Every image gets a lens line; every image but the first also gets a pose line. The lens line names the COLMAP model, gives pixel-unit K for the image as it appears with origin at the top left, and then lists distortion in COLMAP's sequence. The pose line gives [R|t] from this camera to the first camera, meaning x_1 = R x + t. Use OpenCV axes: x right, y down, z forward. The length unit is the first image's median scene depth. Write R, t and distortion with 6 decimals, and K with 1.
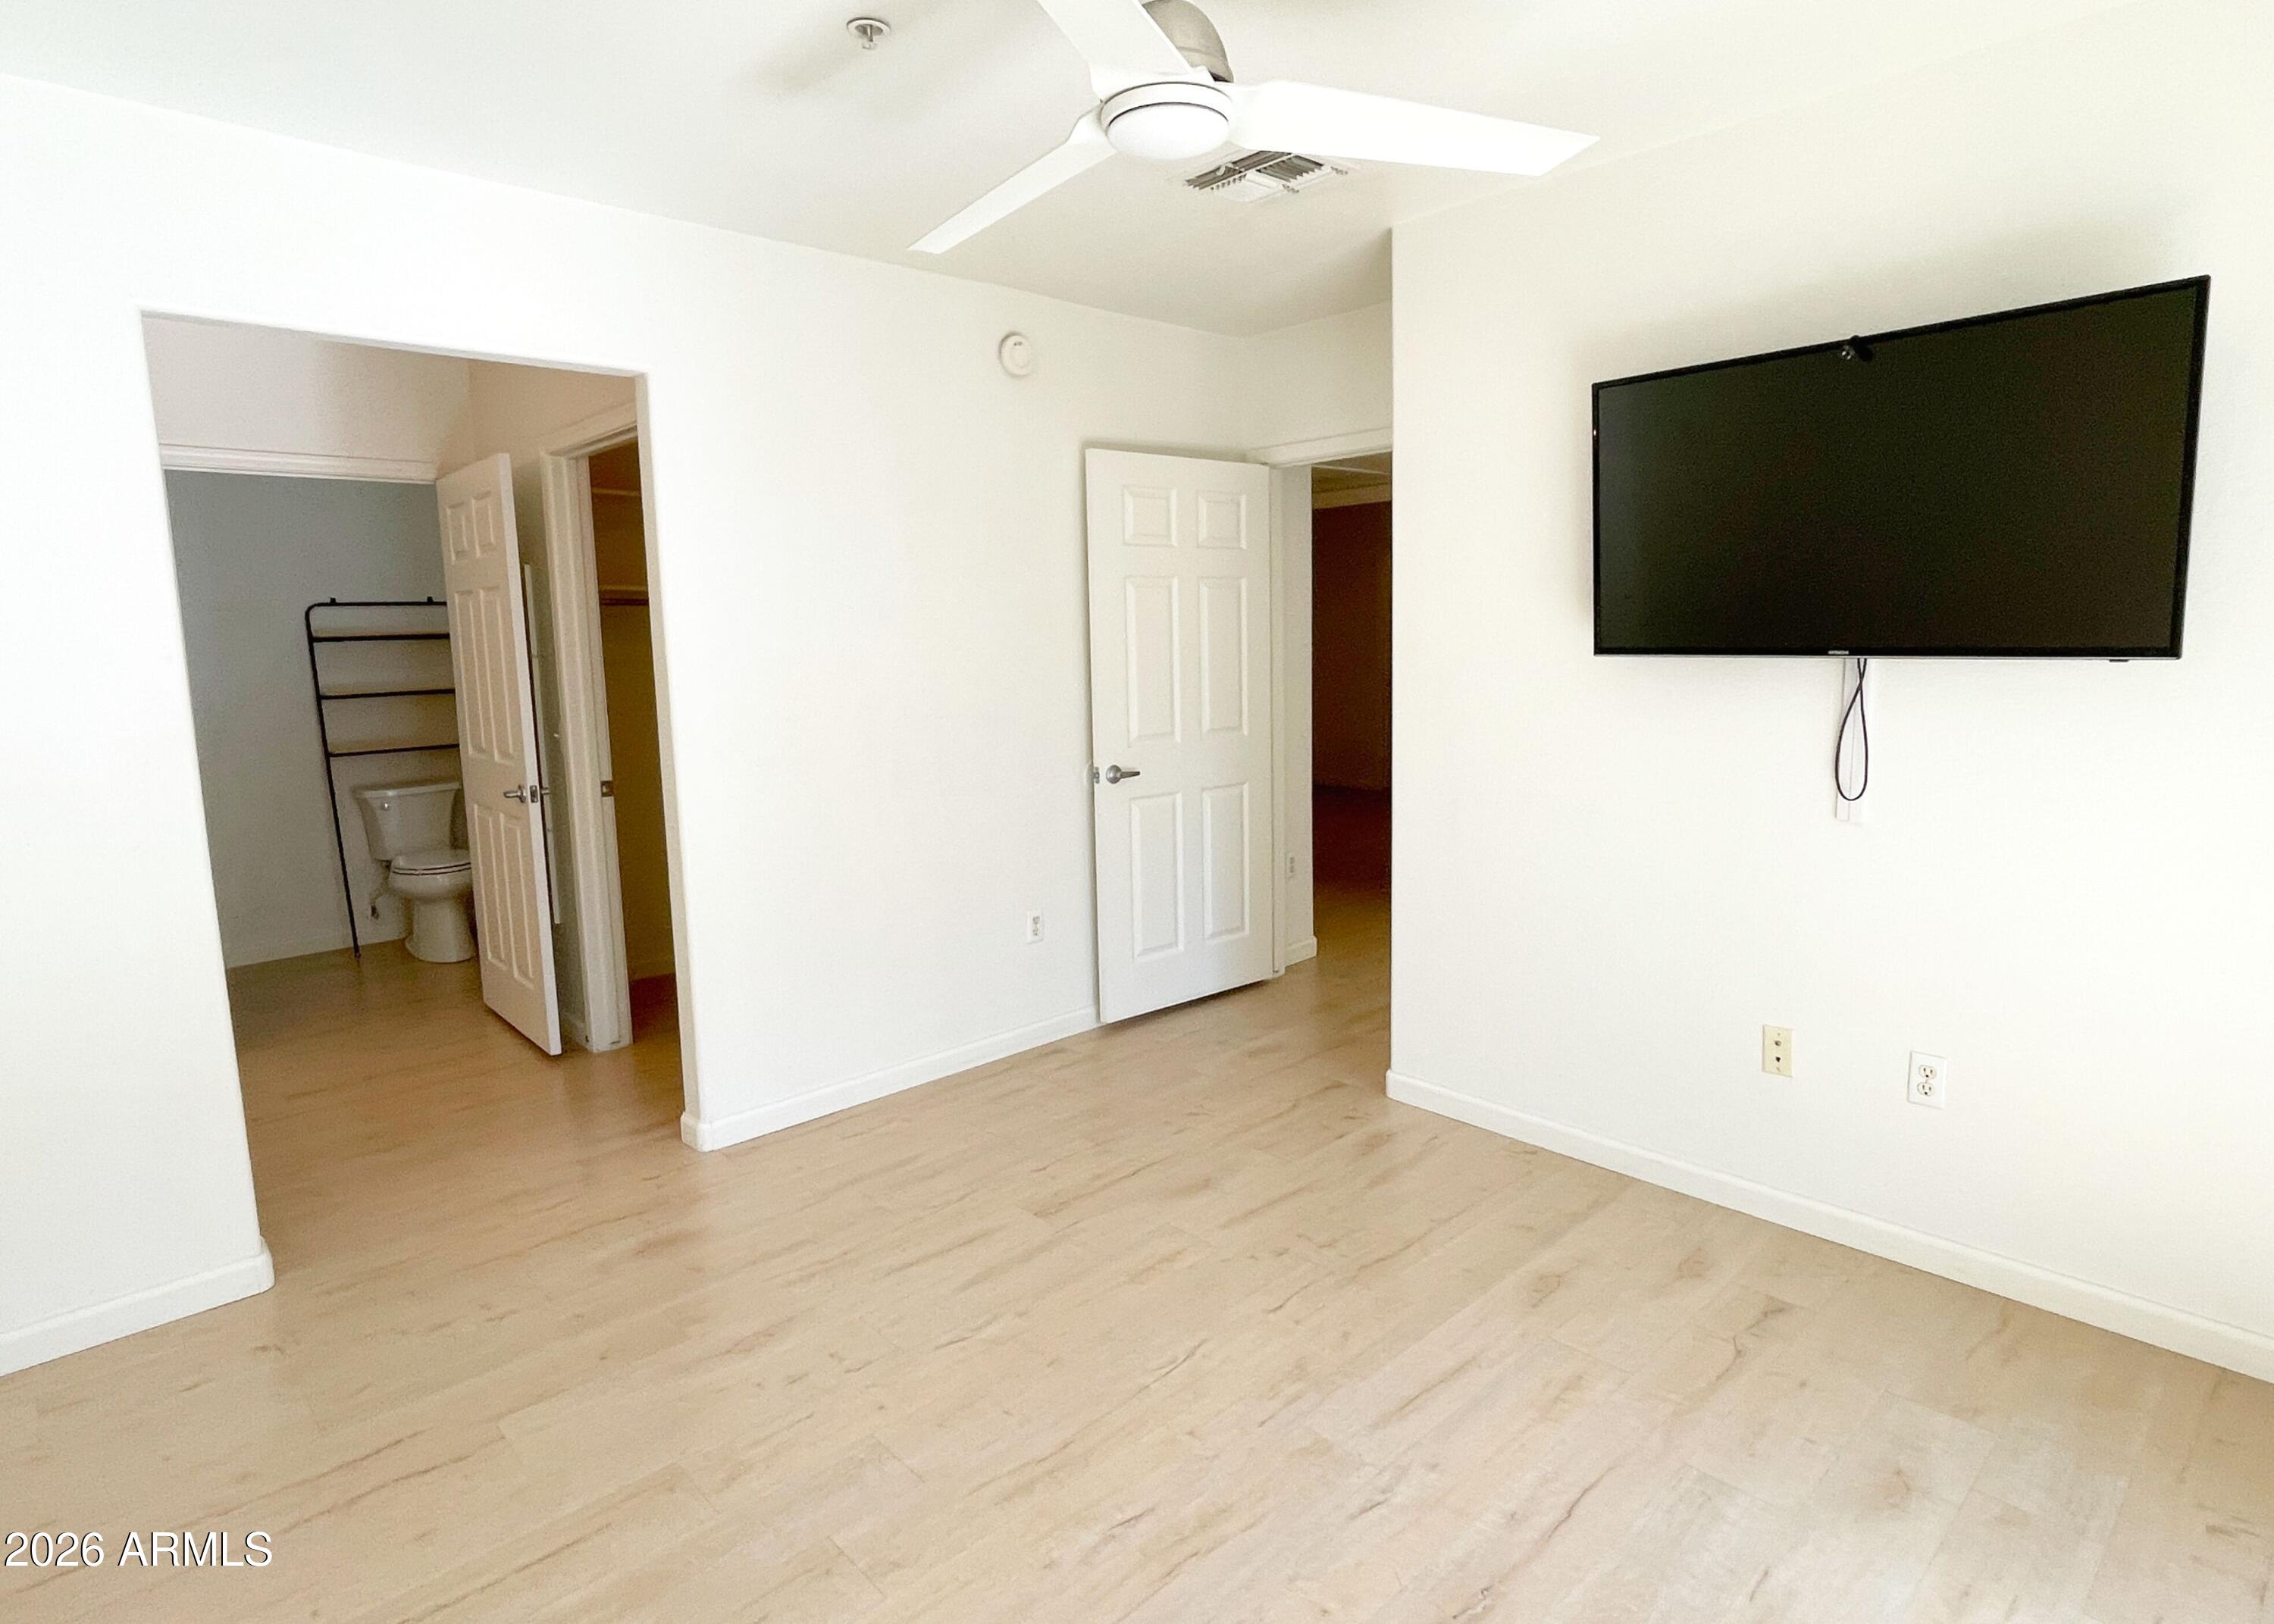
lens RADIAL K [[1215.4, 0, 1134.3], [0, 1215.4, 793.7], [0, 0, 1]] dist [0.002255, 0.000437]
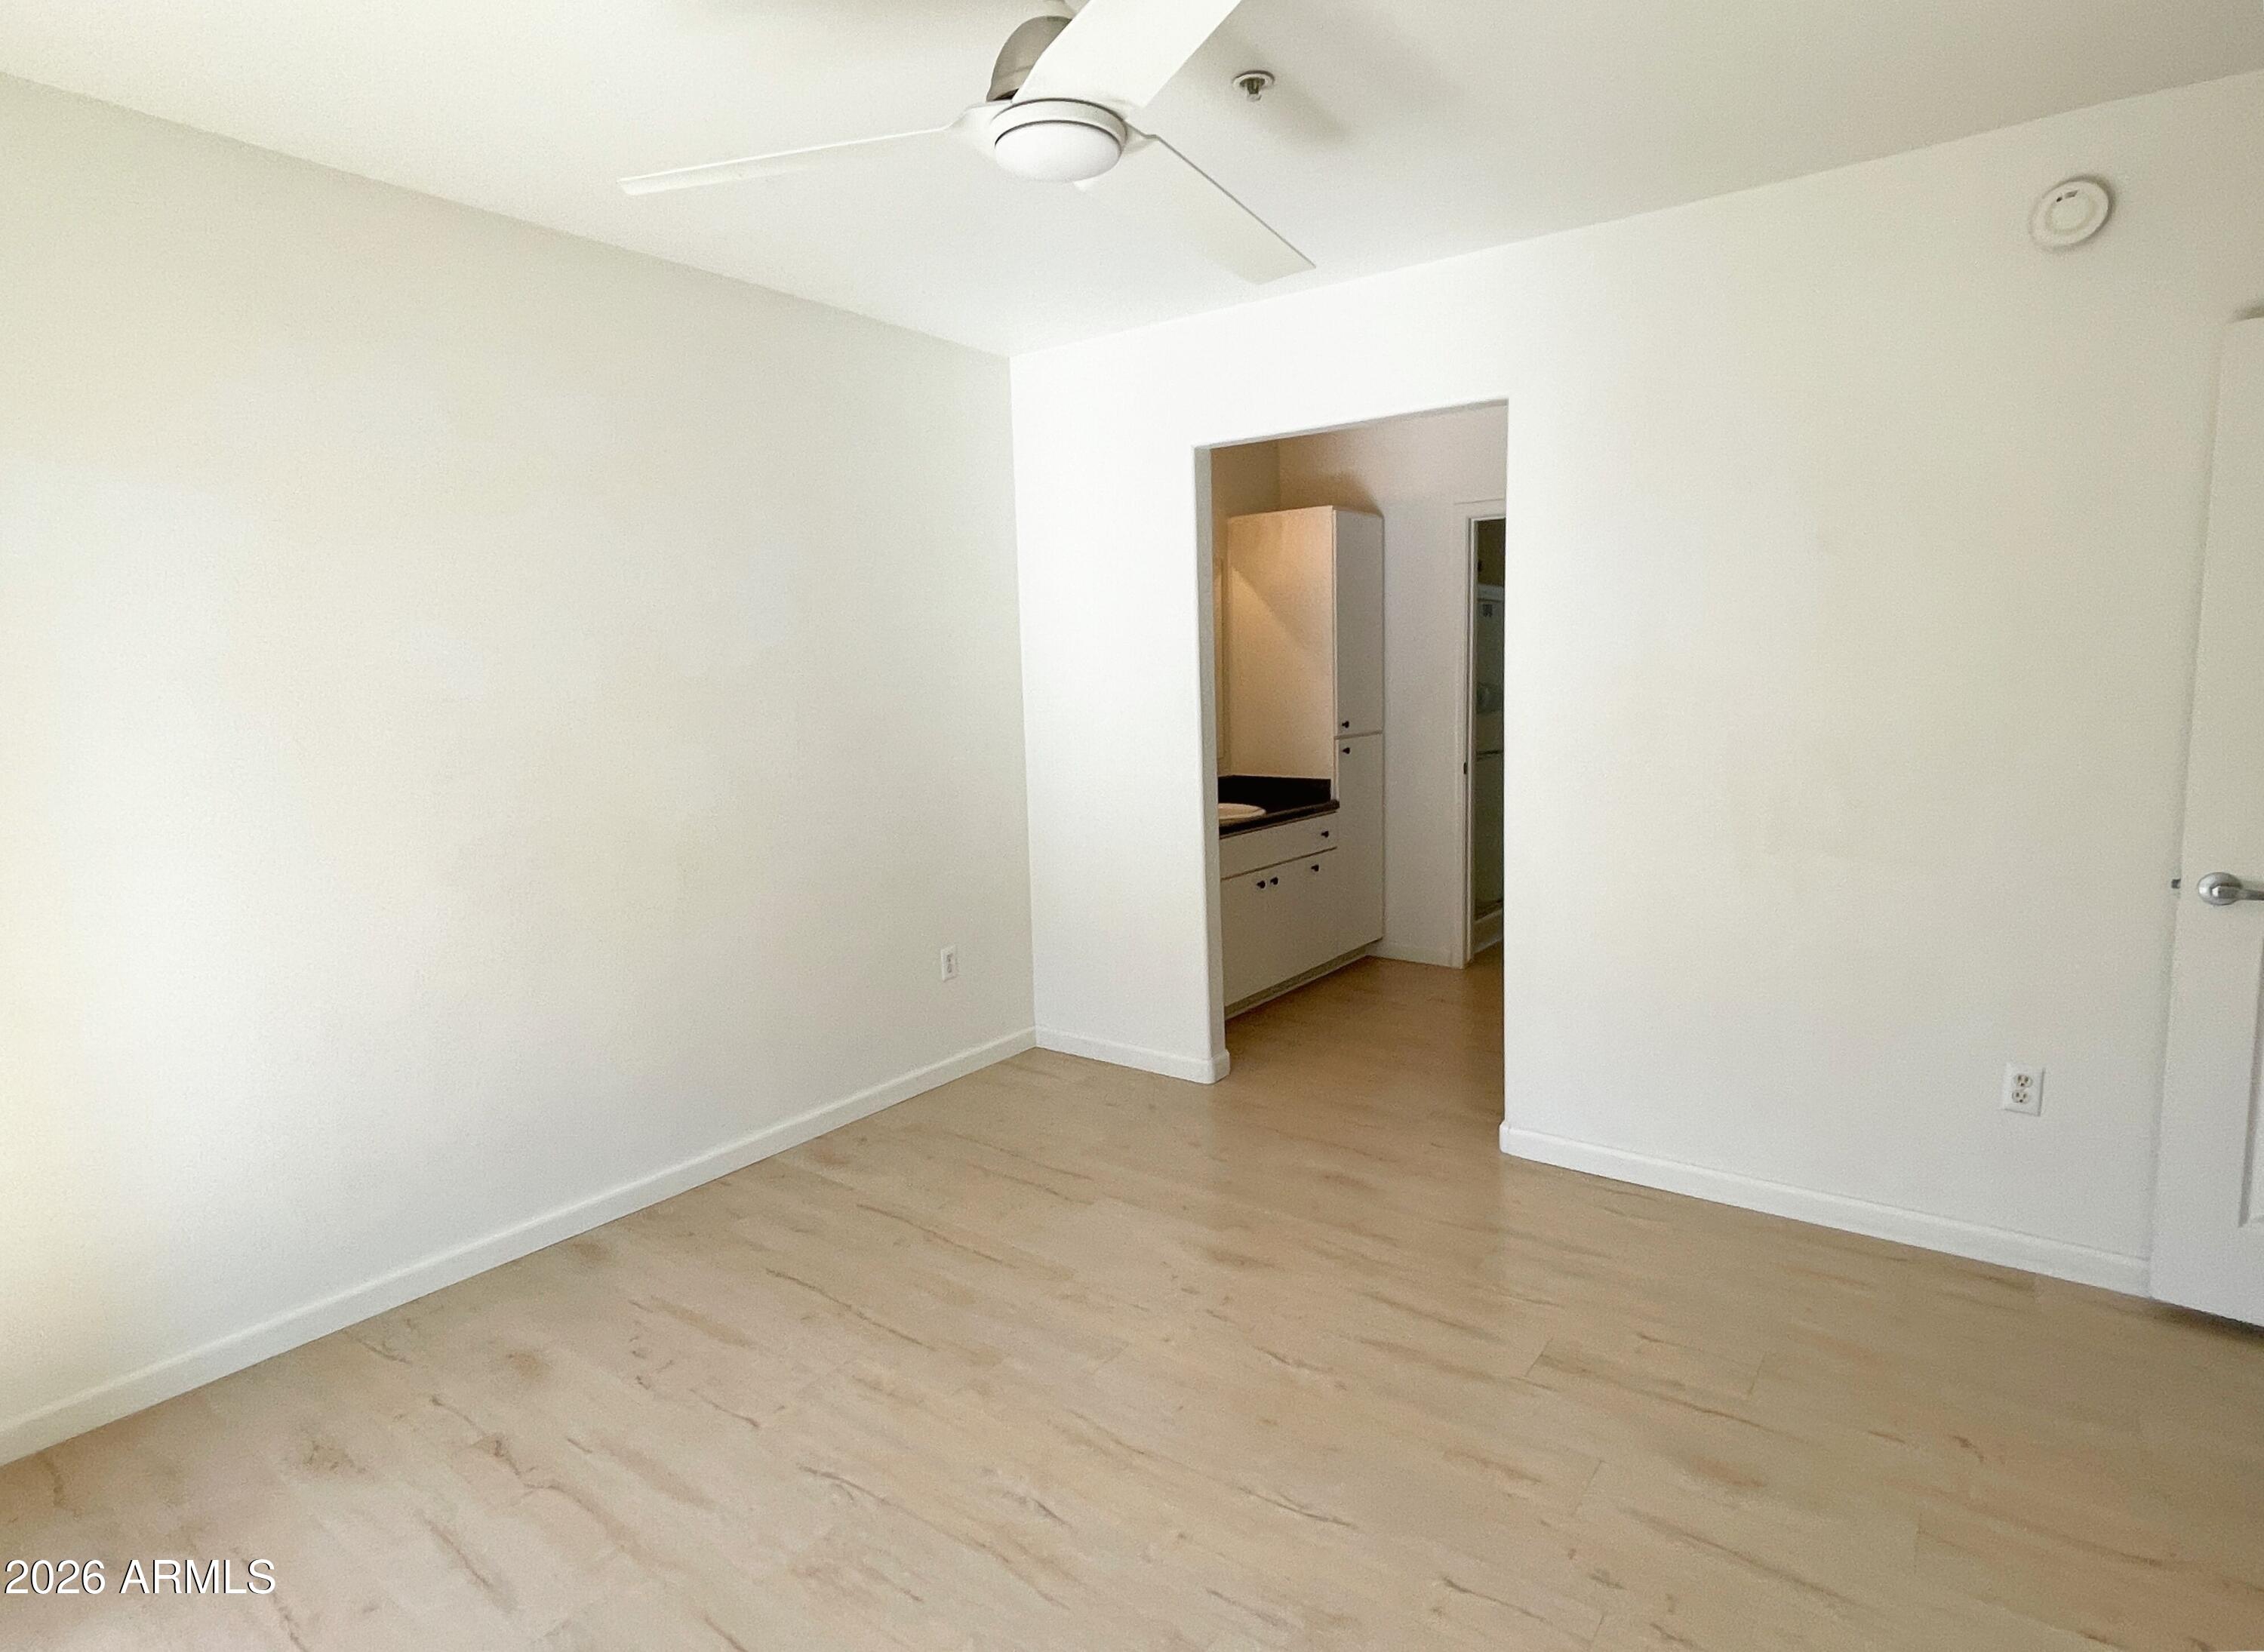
lens RADIAL K [[1197.2, 0, 1140.1], [0, 1197.2, 811.3], [0, 0, 1]] dist [0.001484, 0.000428]
pose [[0.181082, 0.134362, -0.974246, 0.642648], [-0.114155, 0.986799, 0.114875, -0.086366], [0.976820, 0.090413, 0.194030, 0.564768]]
